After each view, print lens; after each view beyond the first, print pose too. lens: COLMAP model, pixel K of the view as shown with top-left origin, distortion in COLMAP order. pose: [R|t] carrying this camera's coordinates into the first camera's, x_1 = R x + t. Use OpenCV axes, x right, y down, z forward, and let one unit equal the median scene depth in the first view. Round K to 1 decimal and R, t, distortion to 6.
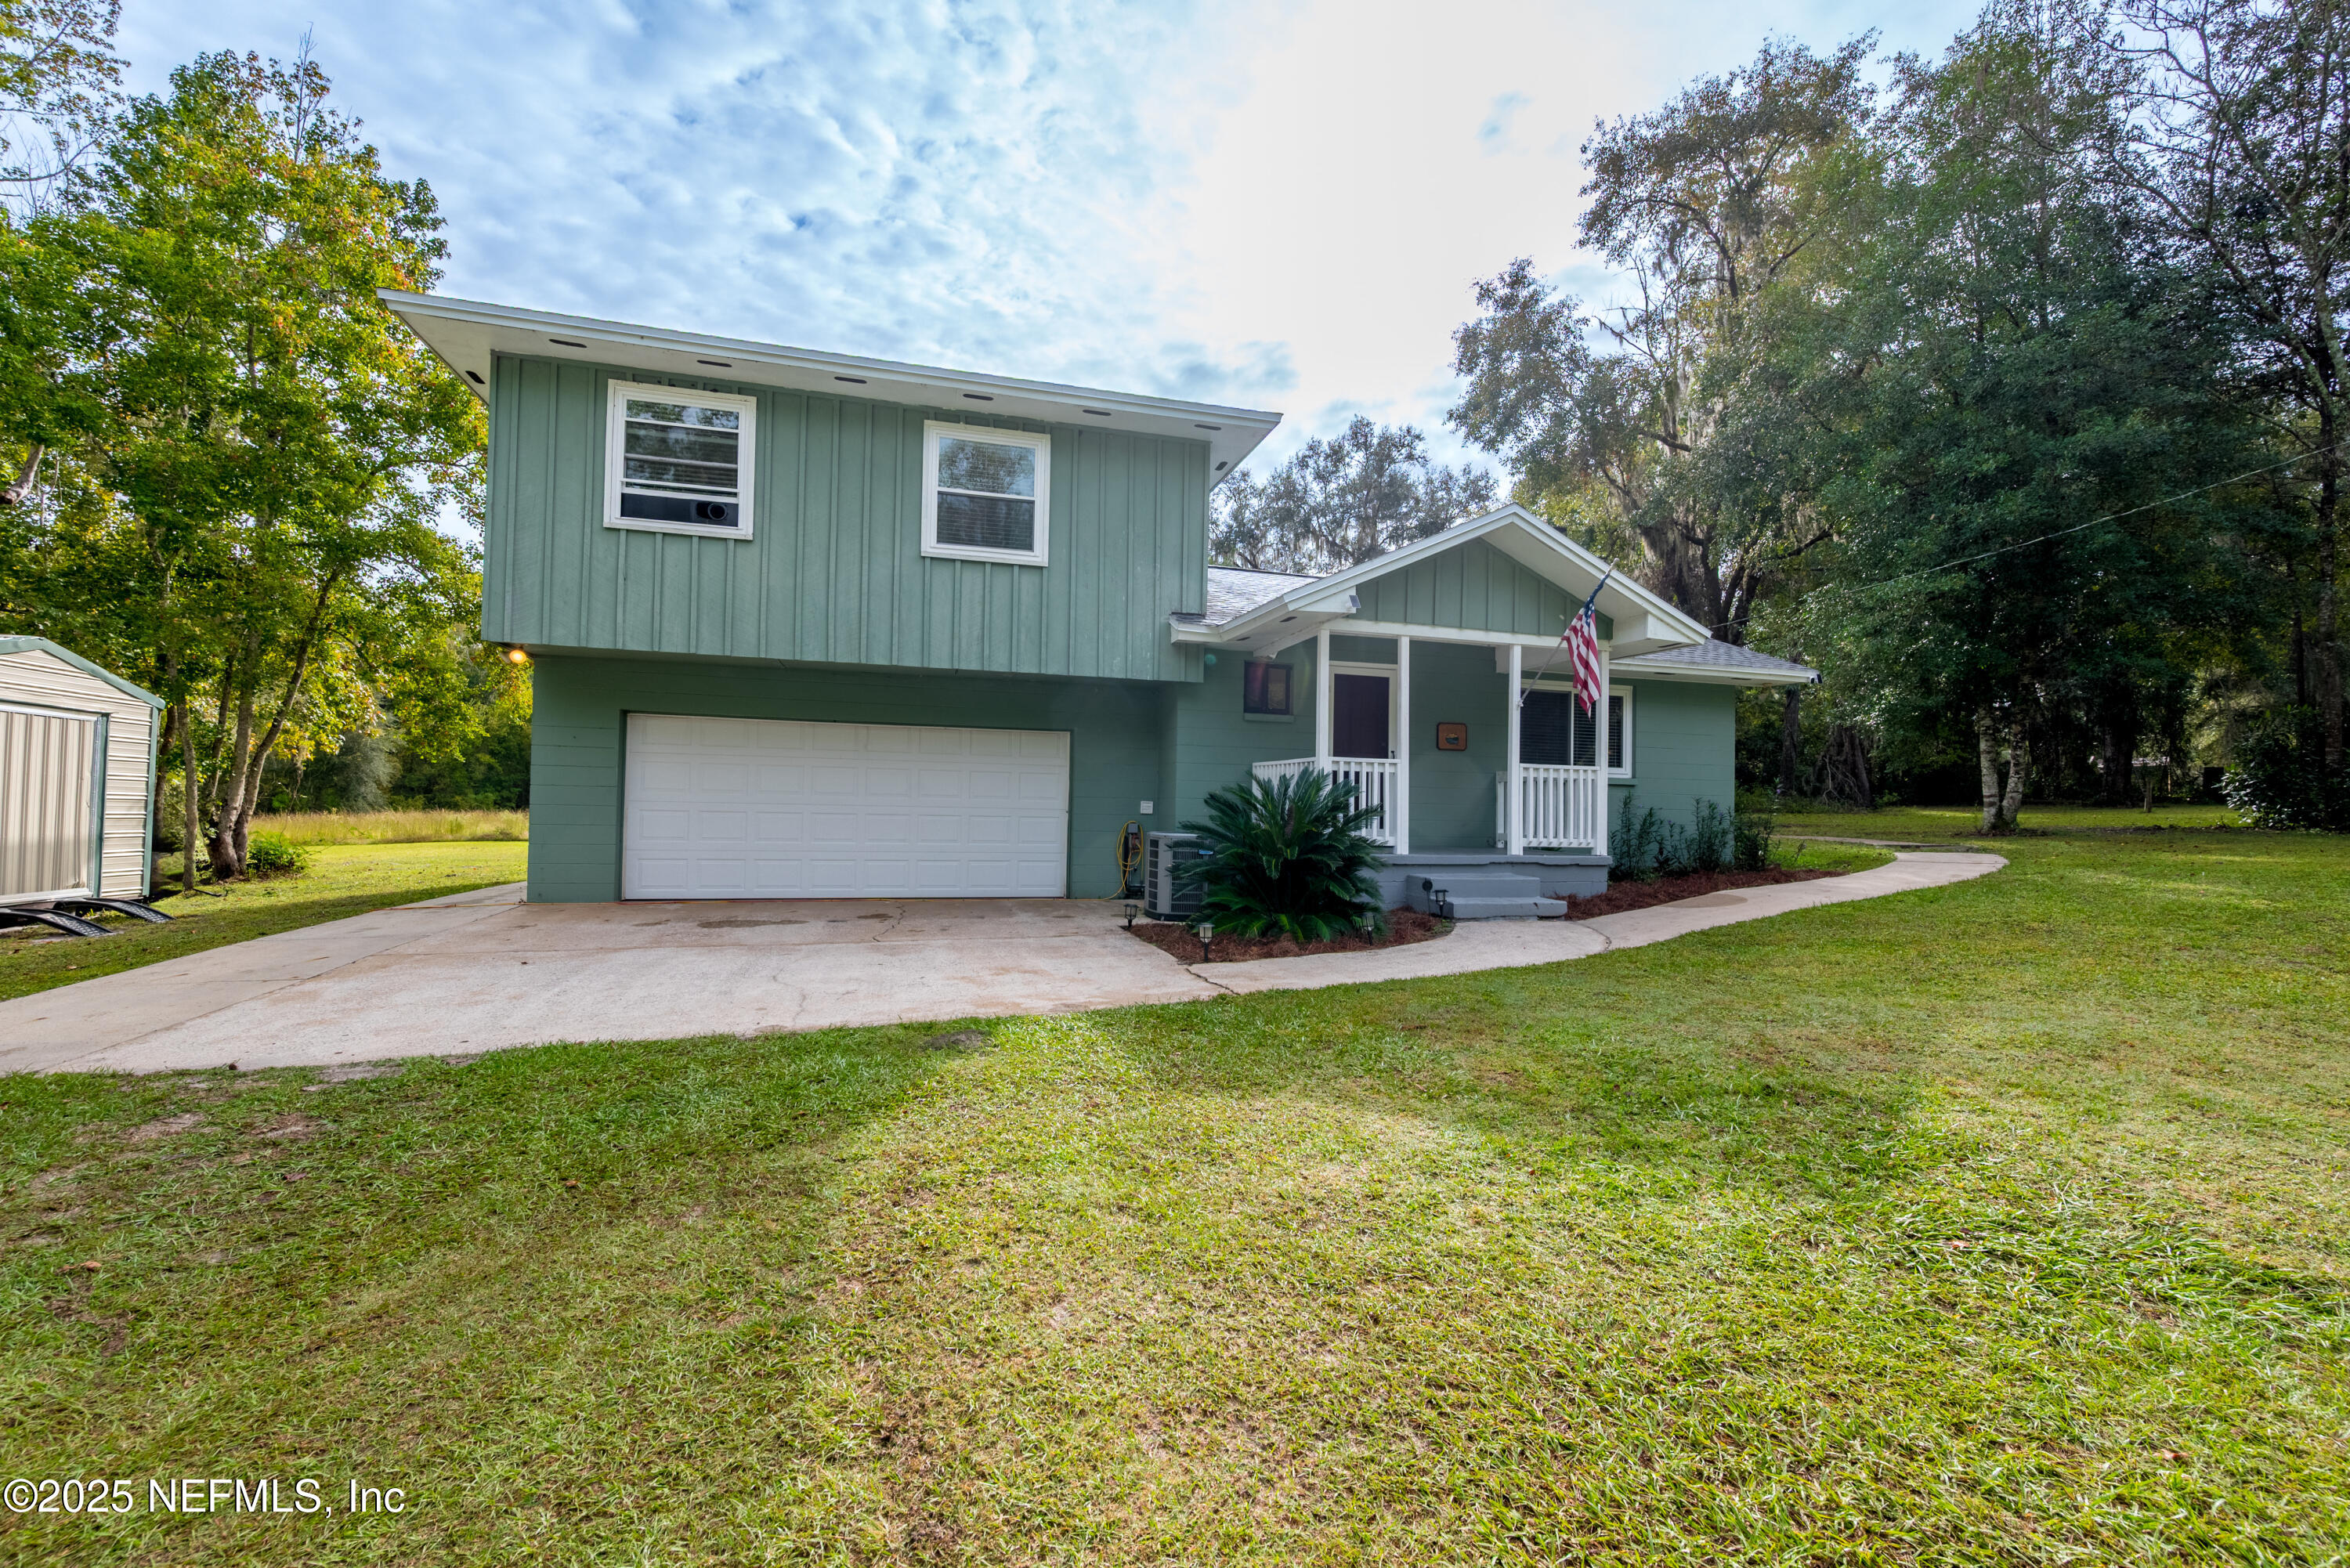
lens RADIAL K [[964.7, 0, 1164.7], [0, 964.7, 793.8], [0, 0, 1]] dist [-0.000959, 0.000088]
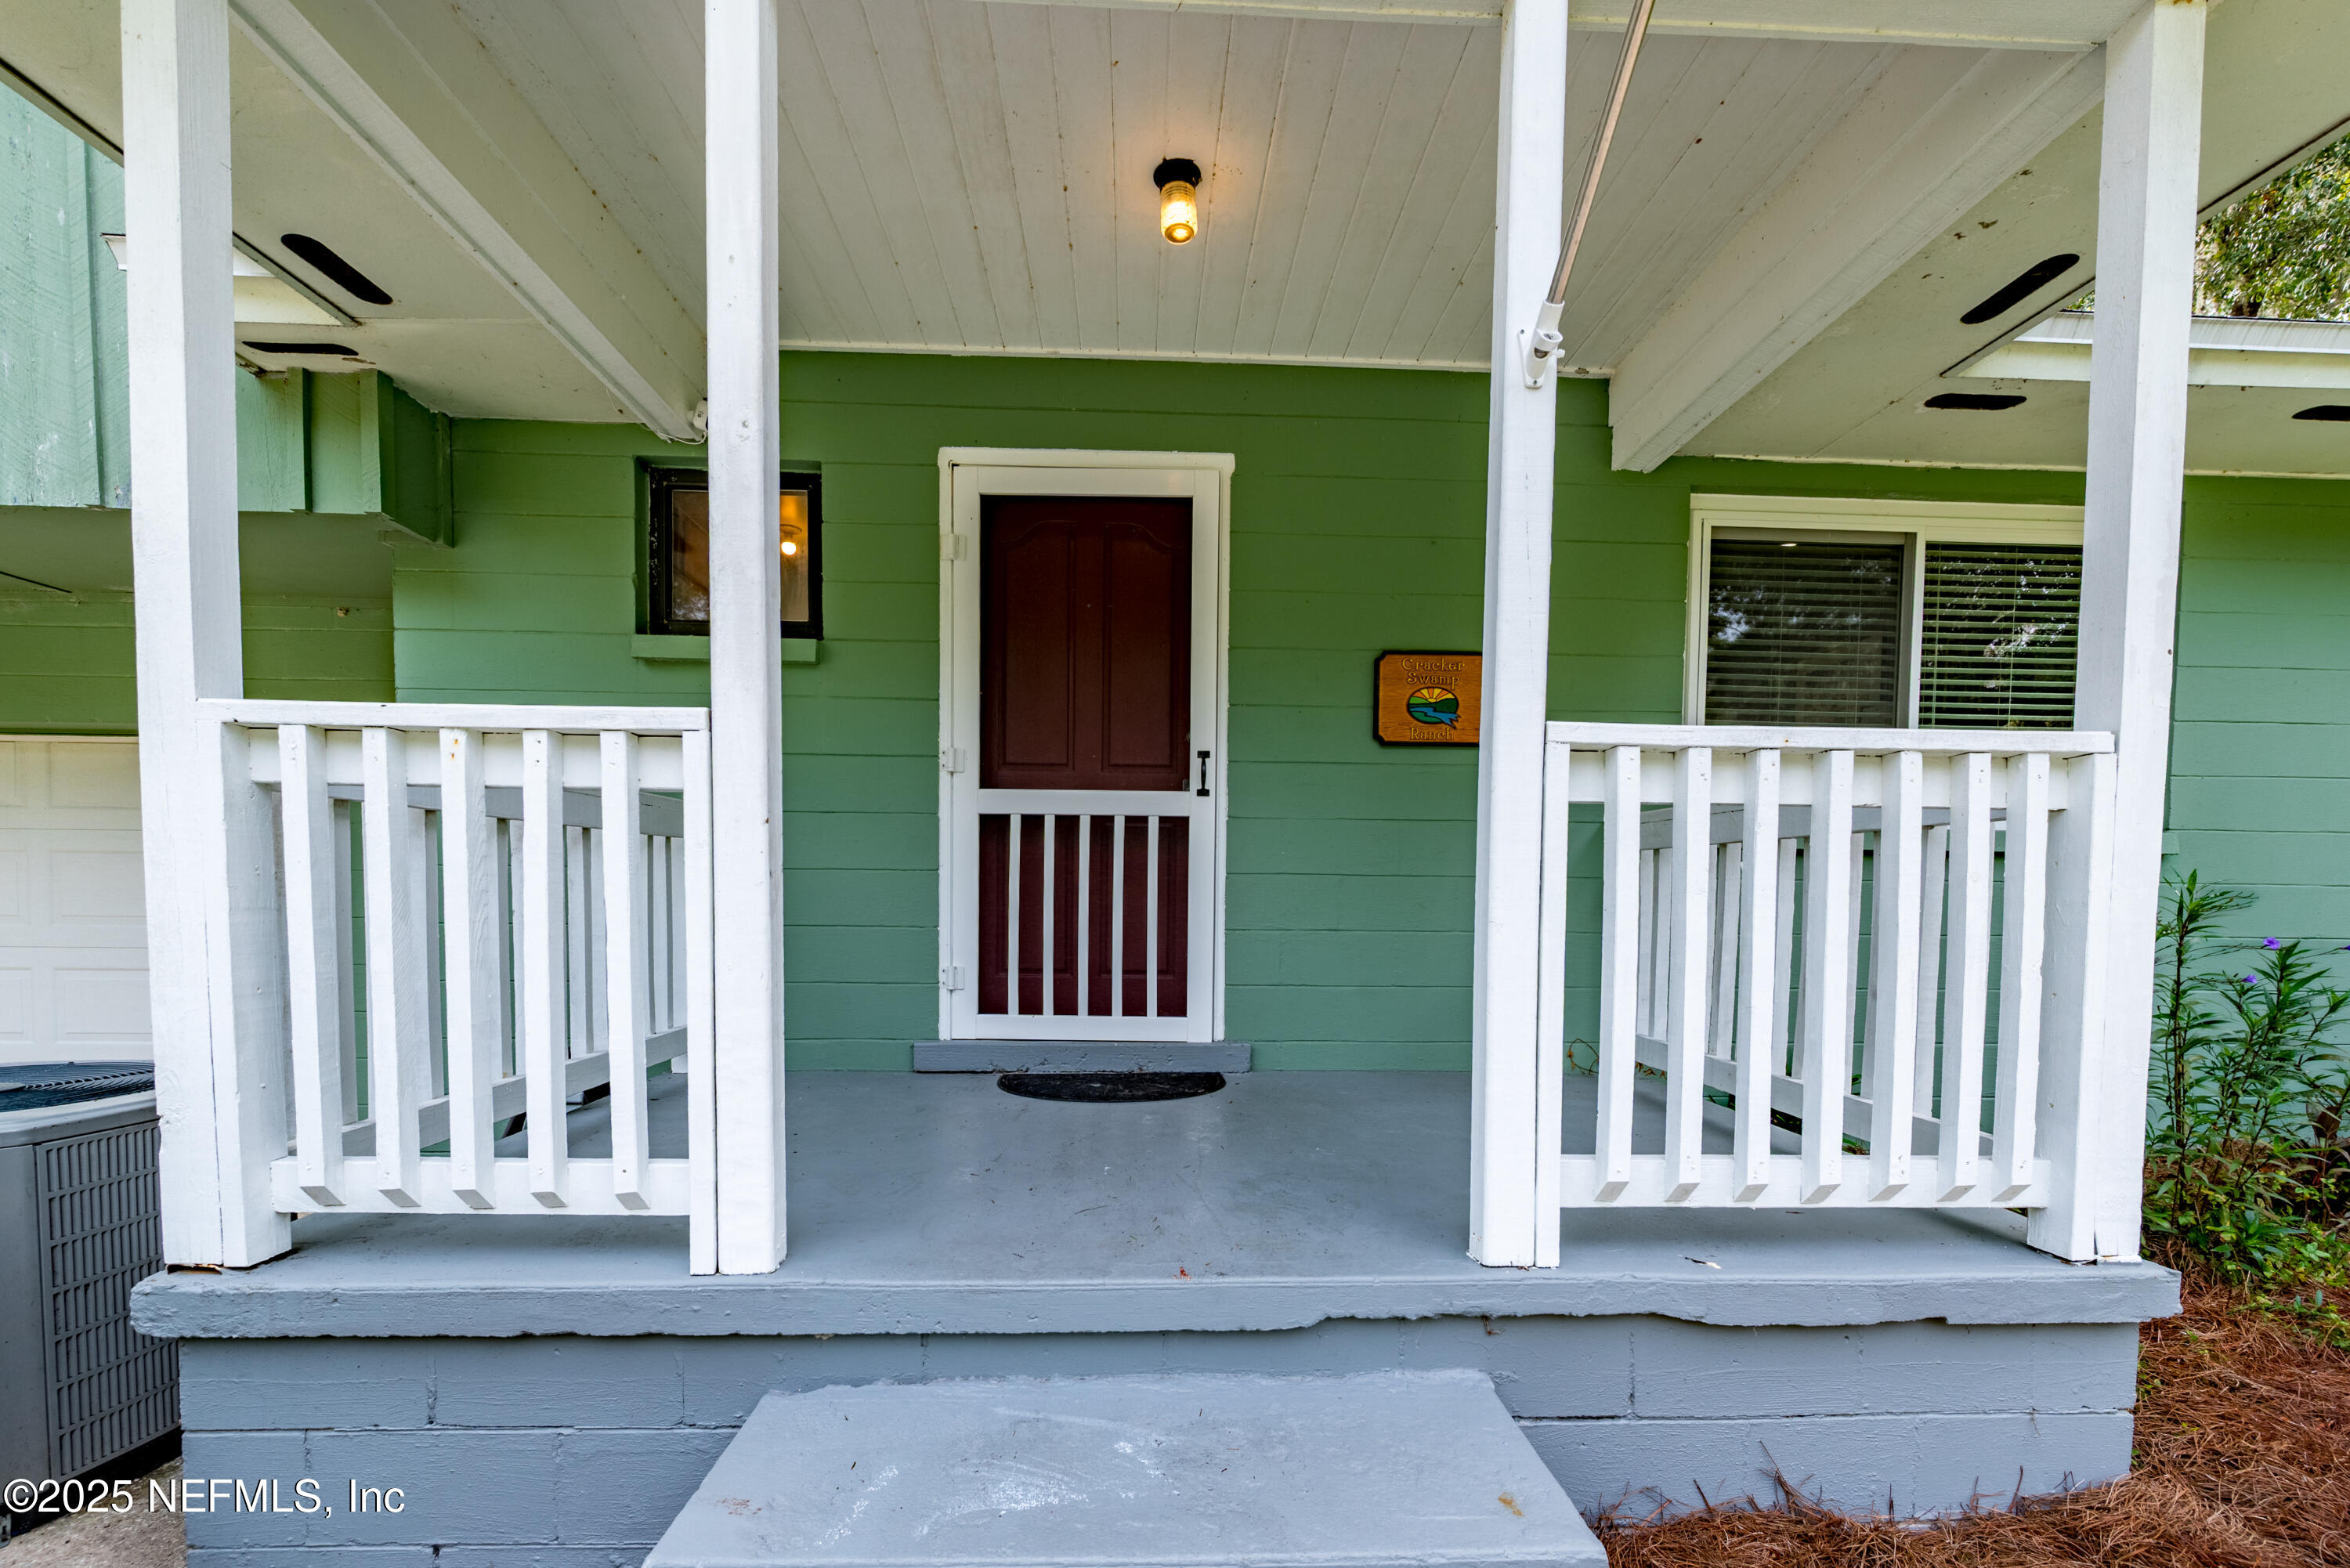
lens RADIAL K [[993.5, 0, 1176.2], [0, 993.5, 919.6], [0, 0, 1]] dist [0.000285, 0.000072]
pose [[0.975322, -0.009258, -0.220592, 0.342715], [0.015036, 0.999586, 0.024532, -0.001184], [0.220274, -0.027243, 0.975058, 0.815160]]
